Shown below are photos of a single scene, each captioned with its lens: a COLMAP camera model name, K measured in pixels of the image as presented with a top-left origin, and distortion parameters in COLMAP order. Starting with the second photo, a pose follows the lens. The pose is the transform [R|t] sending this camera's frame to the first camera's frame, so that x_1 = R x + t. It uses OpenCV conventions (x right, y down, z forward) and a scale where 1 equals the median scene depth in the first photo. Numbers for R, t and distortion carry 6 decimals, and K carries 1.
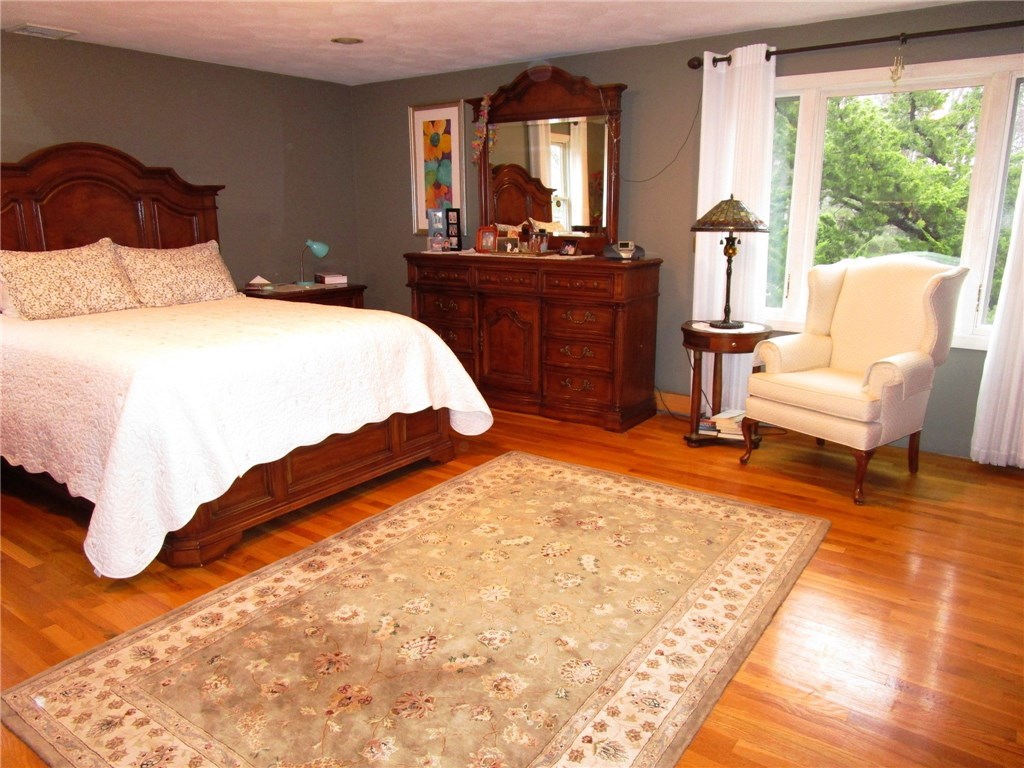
lens RADIAL K [[736.8, 0, 509.5], [0, 736.8, 386.1], [0, 0, 1]] dist [-0.028594, 0.009866]
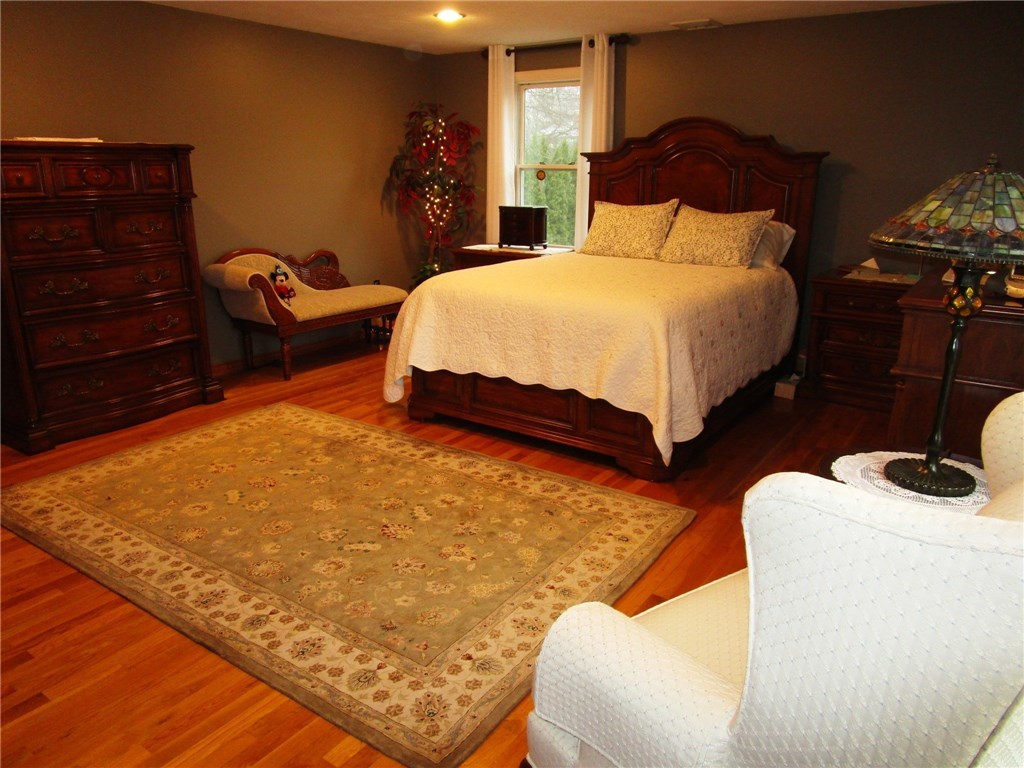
lens RADIAL K [[736.8, 0, 511.3], [0, 736.8, 383.9], [0, 0, 1]] dist [-0.028594, 0.009866]
pose [[0.015853, 0.285438, -0.958266, 0.853494], [-0.248632, 0.929409, 0.272730, -0.236599], [0.968468, 0.233932, 0.085703, 0.923773]]
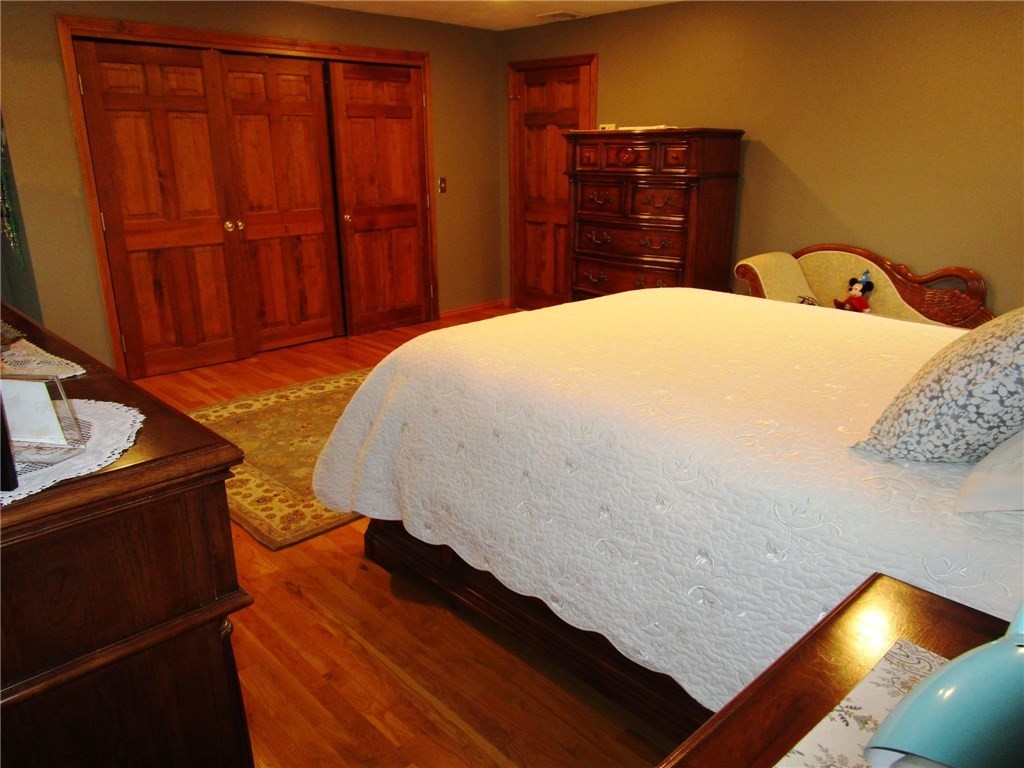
lens RADIAL K [[736.8, 0, 513.4], [0, 736.8, 384.9], [0, 0, 1]] dist [-0.028594, 0.009866]
pose [[-0.983981, -0.050412, 0.170997, -0.383823], [0.047497, 0.850380, 0.524022, -0.454903], [-0.171829, 0.523749, -0.834363, 1.808496]]
